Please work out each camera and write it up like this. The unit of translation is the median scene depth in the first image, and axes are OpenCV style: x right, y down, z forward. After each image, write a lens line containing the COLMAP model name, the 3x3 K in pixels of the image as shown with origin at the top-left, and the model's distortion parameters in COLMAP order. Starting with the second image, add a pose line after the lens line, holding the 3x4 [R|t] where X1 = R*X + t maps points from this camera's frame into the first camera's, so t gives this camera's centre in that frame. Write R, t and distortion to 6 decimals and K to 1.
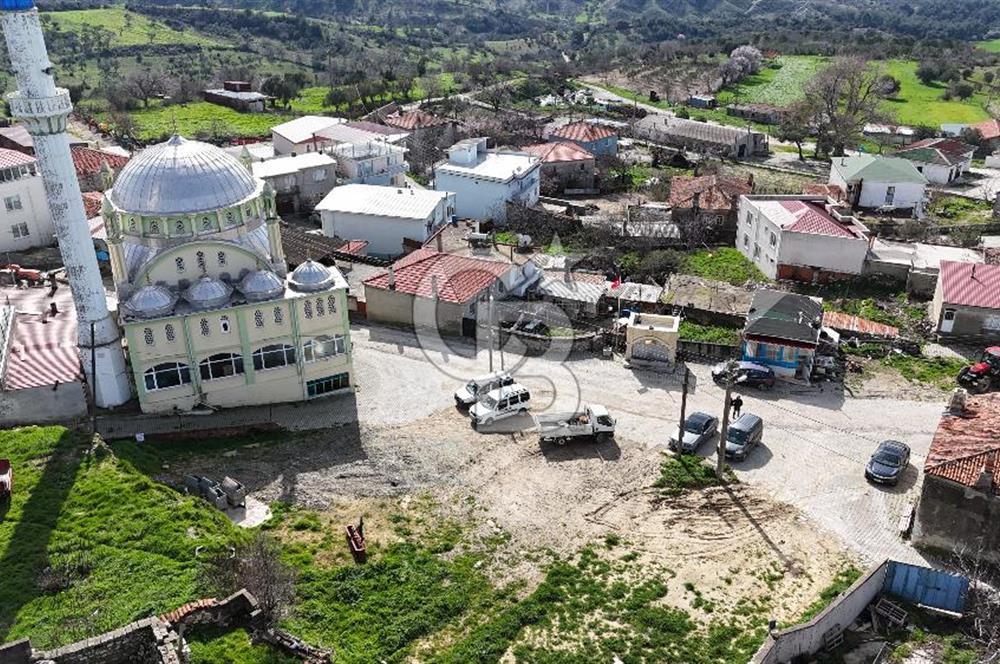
lens RADIAL K [[866.0, 0, 503.8], [0, 866.0, 331.6], [0, 0, 1]] dist [0.096022, -0.127943]
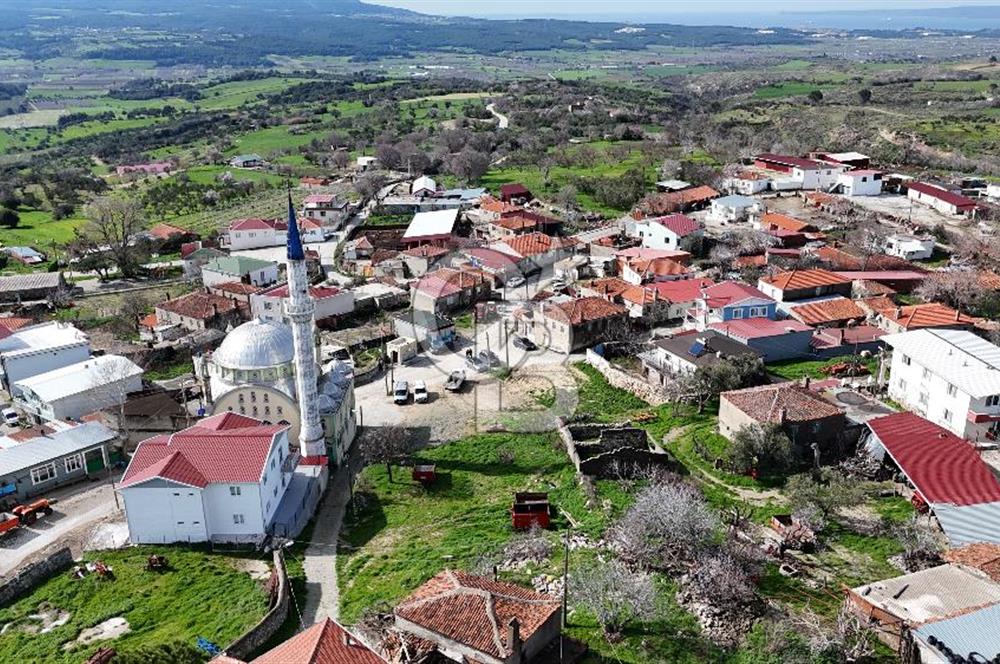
lens RADIAL K [[868.9, 0, 504.1], [0, 868.9, 328.5], [0, 0, 1]] dist [0.074705, -0.070874]
pose [[0.393580, -0.313386, 0.864224, -1.763682], [0.405183, 0.902996, 0.142920, -0.278079], [-0.825180, 0.293918, 0.482380, -0.183606]]
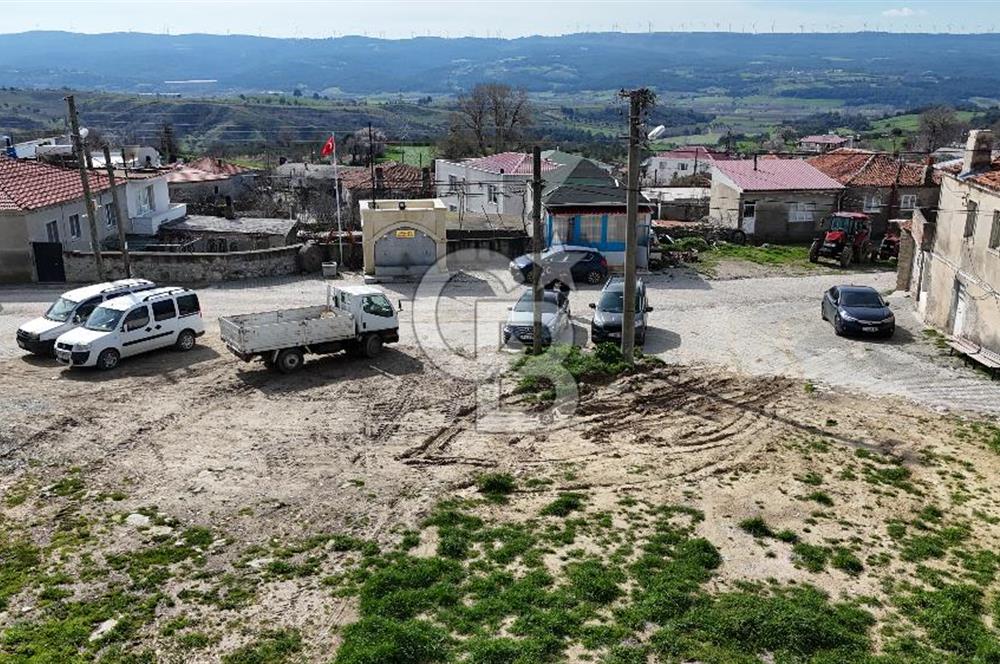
lens RADIAL K [[866.0, 0, 503.8], [0, 866.0, 331.6], [0, 0, 1]] dist [0.096022, -0.127943]
pose [[0.908961, -0.116389, 0.400305, -0.012614], [0.175695, 0.977744, -0.114666, 0.189149], [-0.378050, 0.174559, 0.909180, 0.561413]]
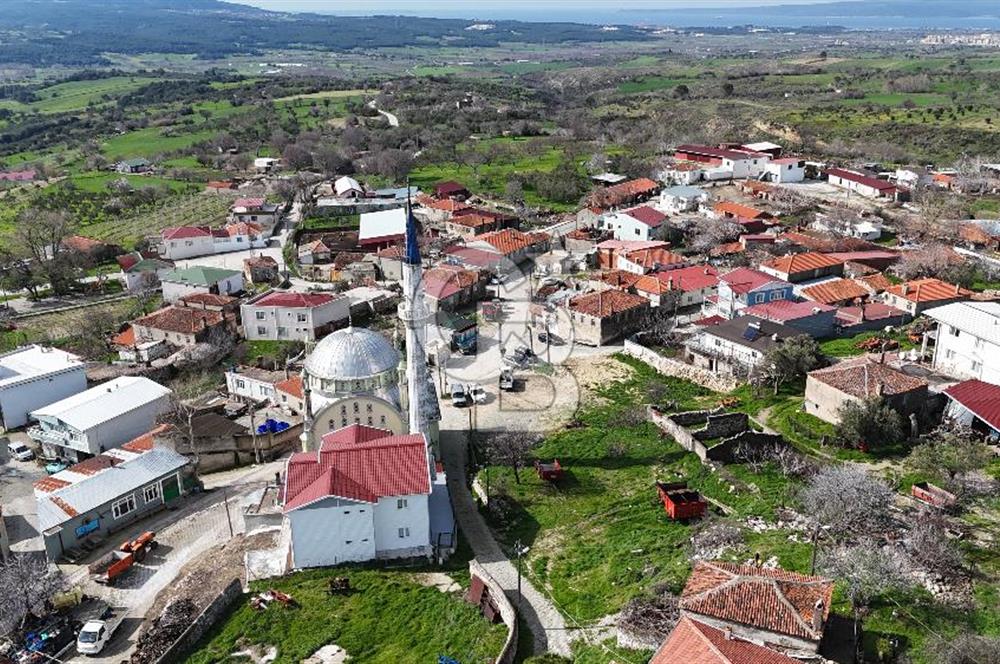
lens RADIAL K [[866.0, 0, 503.8], [0, 866.0, 331.6], [0, 0, 1]] dist [0.096022, -0.127943]
pose [[0.237287, -0.337458, 0.910943, -1.905636], [0.428199, 0.878046, 0.213732, -0.474090], [-0.871975, 0.339349, 0.352848, 0.221920]]
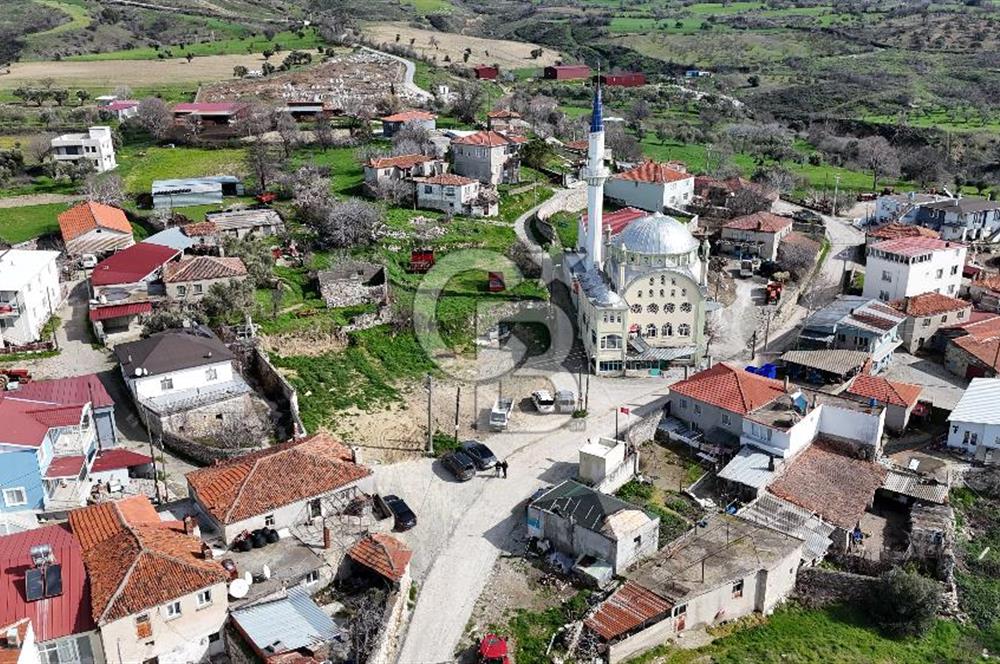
lens RADIAL K [[866.0, 0, 503.8], [0, 866.0, 331.6], [0, 0, 1]] dist [0.096022, -0.127943]
pose [[-0.340727, 0.328468, -0.880917, 1.507585], [-0.397260, 0.798928, 0.451552, -0.769853], [0.852109, 0.503809, -0.141729, 1.204012]]
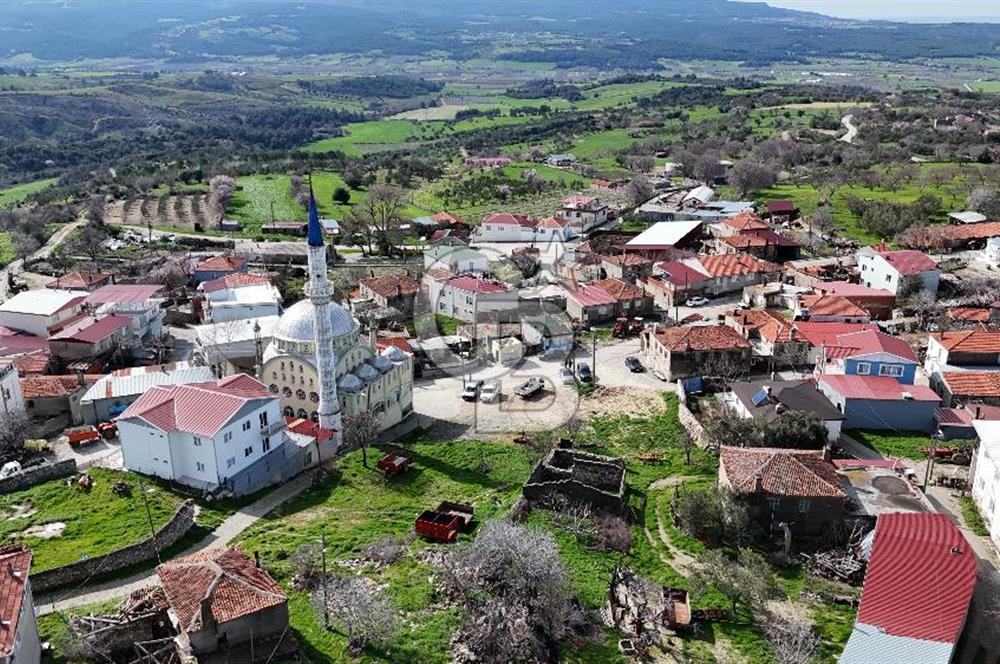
lens RADIAL K [[866.0, 0, 503.8], [0, 866.0, 331.6], [0, 0, 1]] dist [0.096022, -0.127943]
pose [[0.741233, -0.226384, 0.631921, -1.343897], [0.292618, 0.956229, -0.000669, -0.042634], [-0.604110, 0.185407, 0.775033, -0.674366]]
